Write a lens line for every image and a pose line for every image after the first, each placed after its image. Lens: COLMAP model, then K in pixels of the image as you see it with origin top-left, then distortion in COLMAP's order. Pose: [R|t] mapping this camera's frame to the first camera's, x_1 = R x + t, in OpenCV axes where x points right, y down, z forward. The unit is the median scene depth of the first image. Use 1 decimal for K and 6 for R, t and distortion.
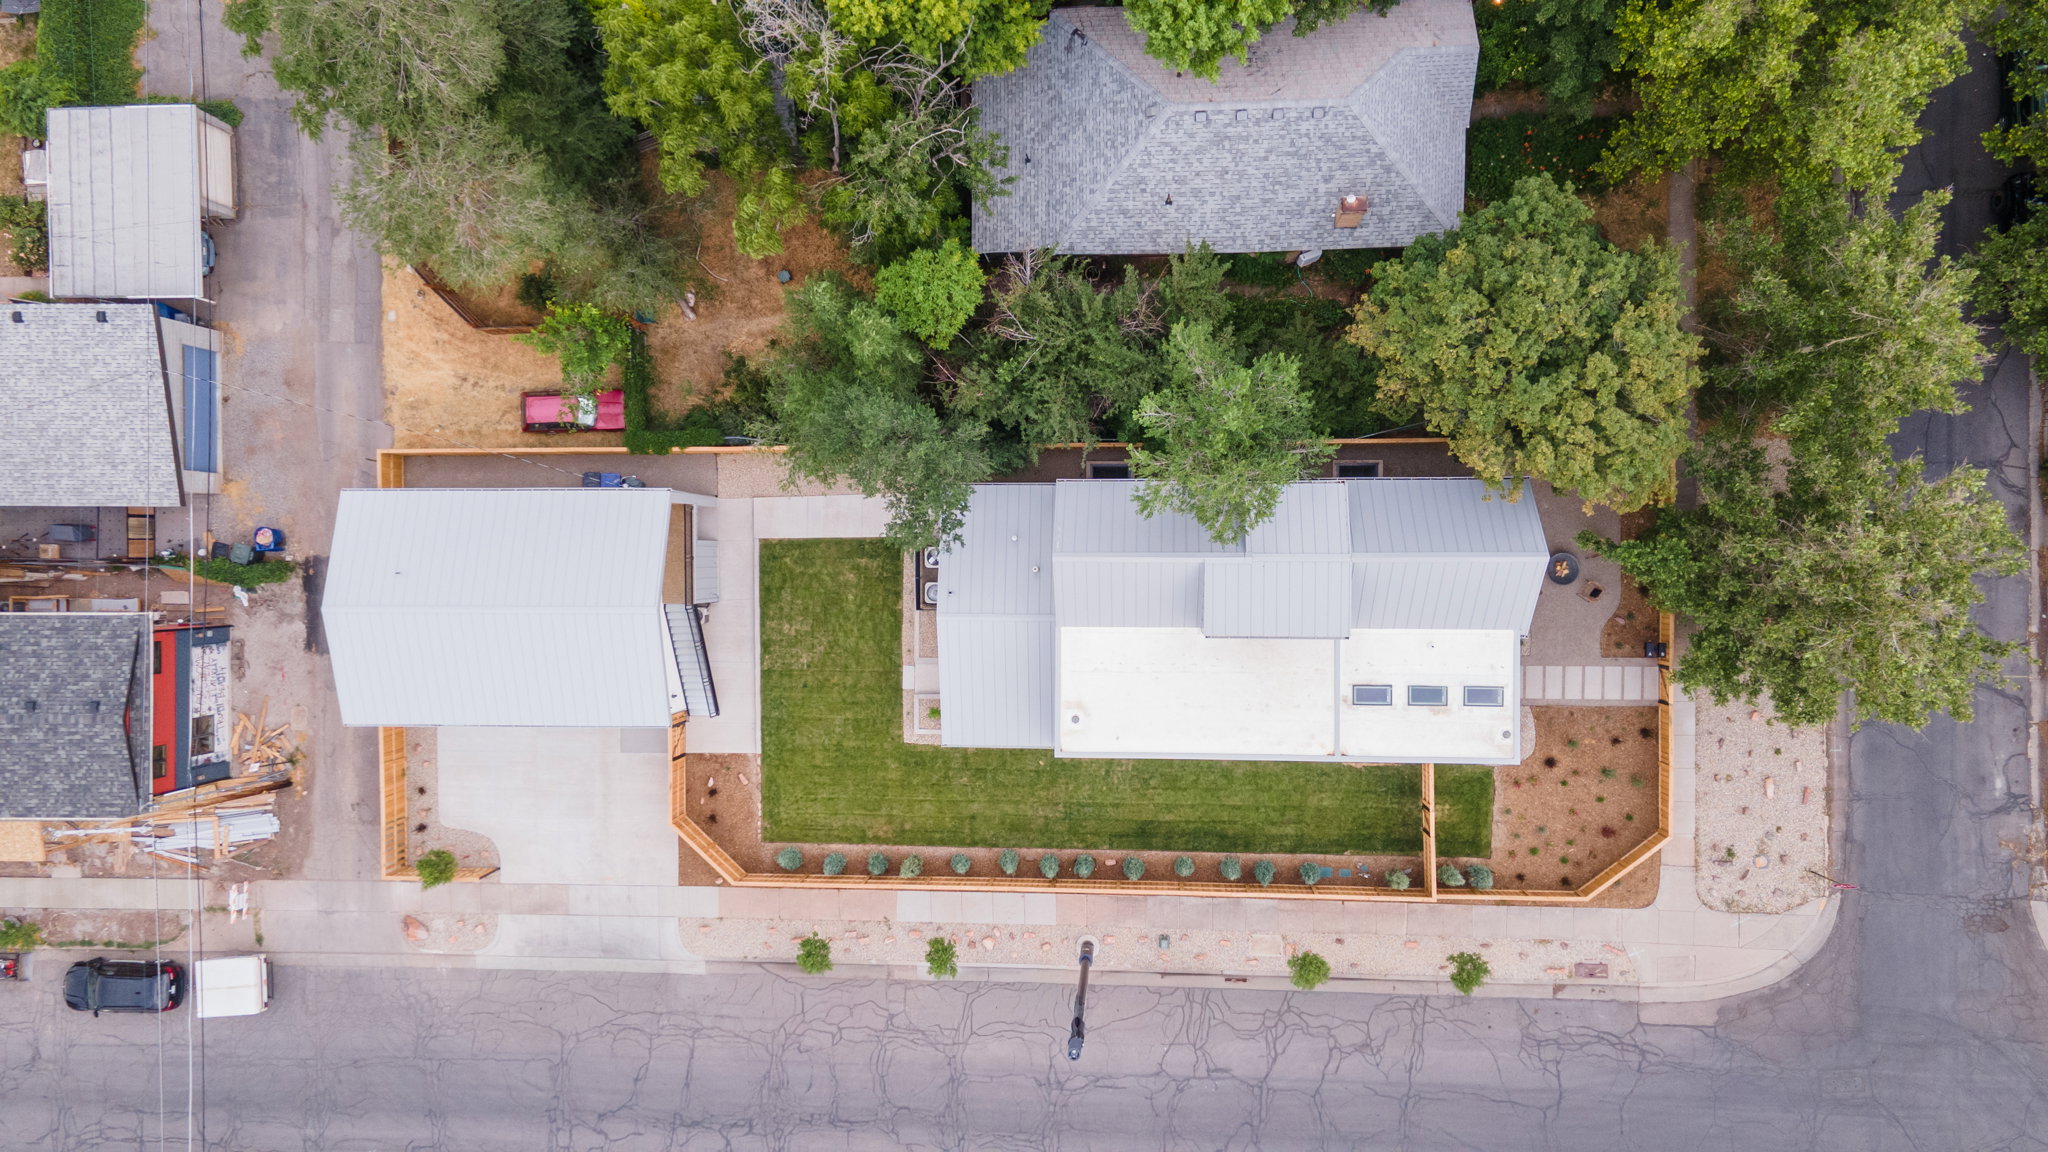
lens RADIAL K [[1466.5, 0, 1027.4], [0, 1466.5, 584.2], [0, 0, 1]] dist [0.058878, -0.004100]
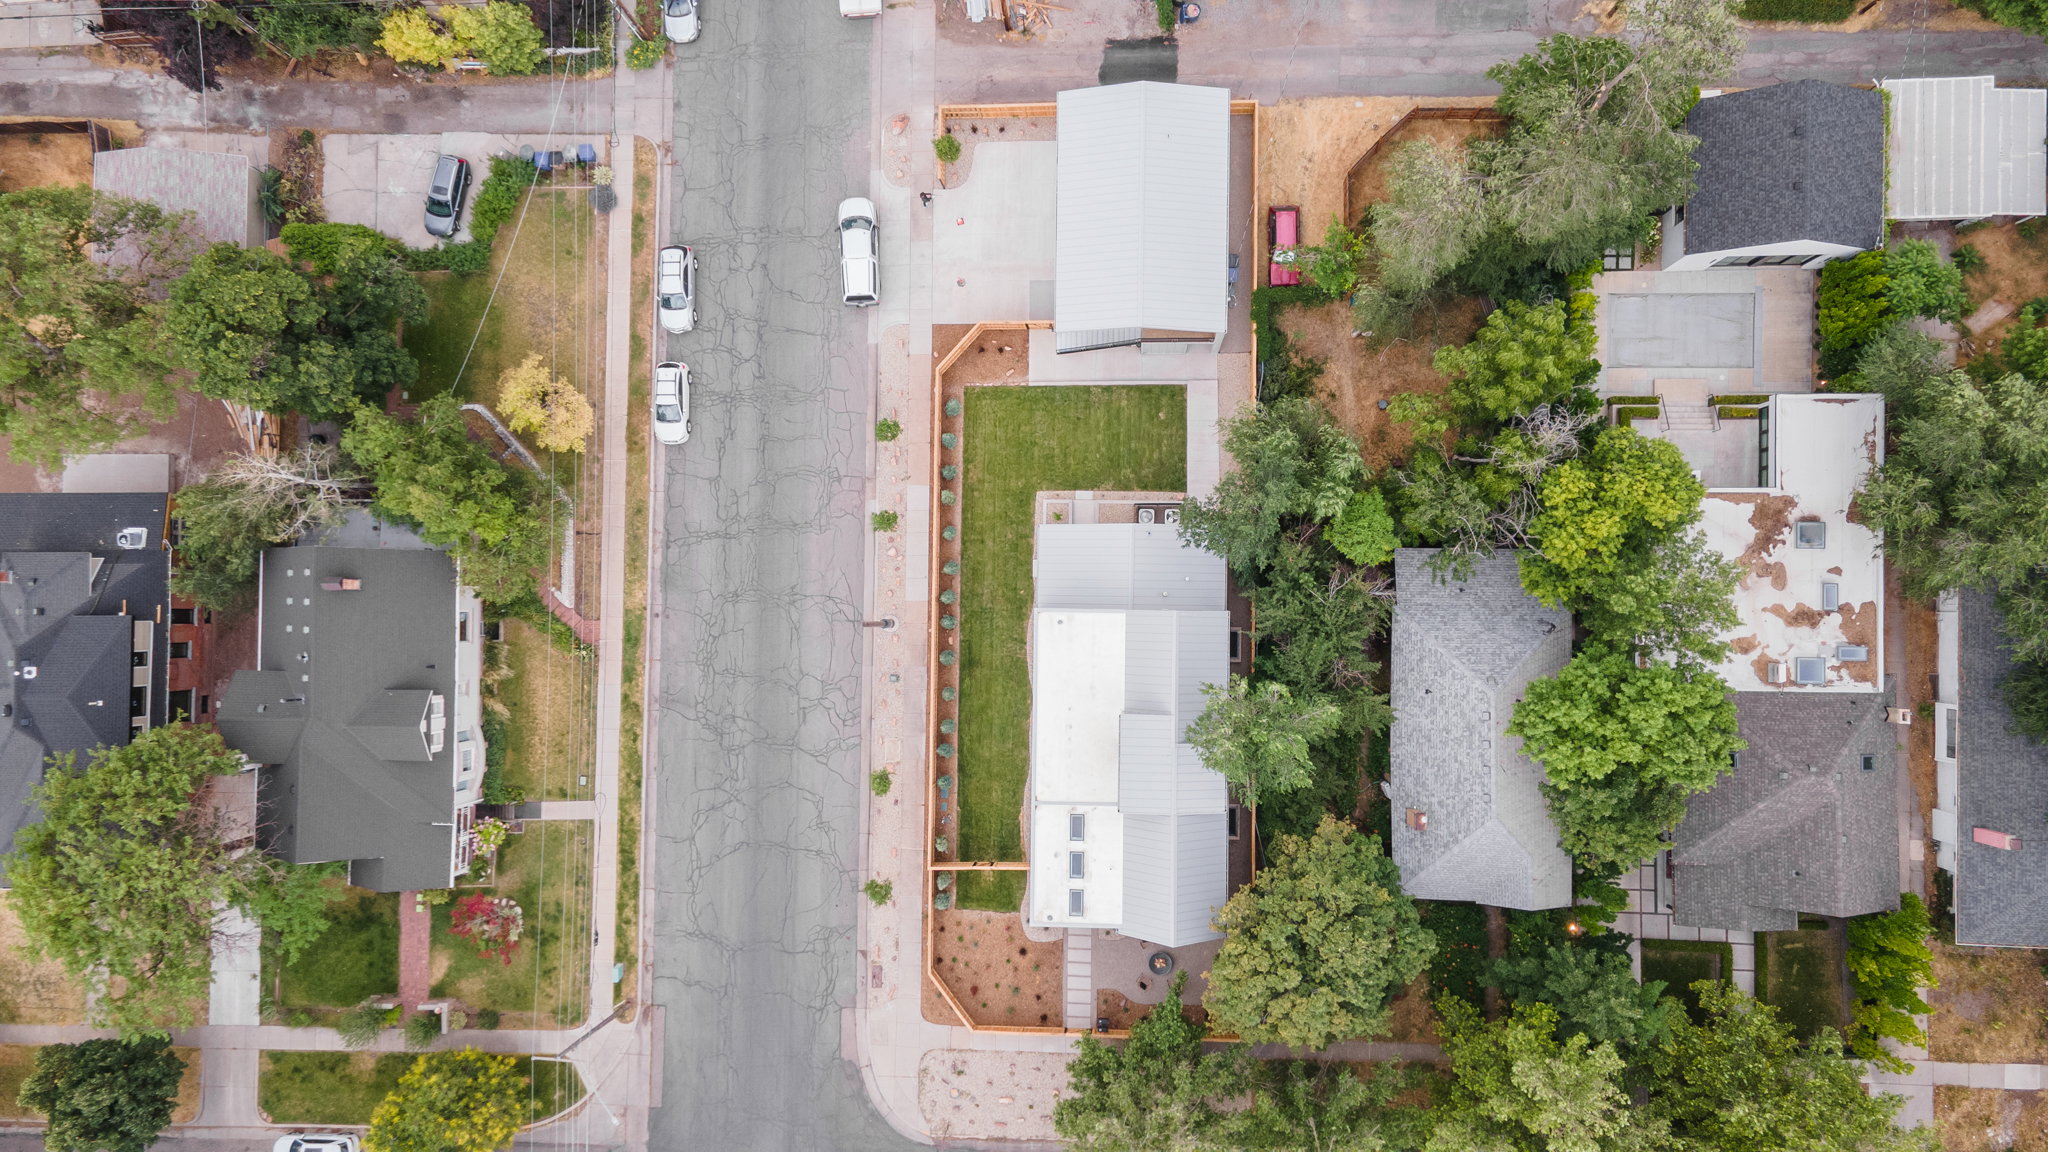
lens RADIAL K [[1466.5, 0, 1027.4], [0, 1466.5, 584.2], [0, 0, 1]] dist [0.058878, -0.004100]
pose [[-0.004757, 0.998284, 0.058371, -0.080966], [-0.998246, -0.008185, 0.058639, 0.037118], [0.059016, -0.057990, 0.996571, -0.387845]]
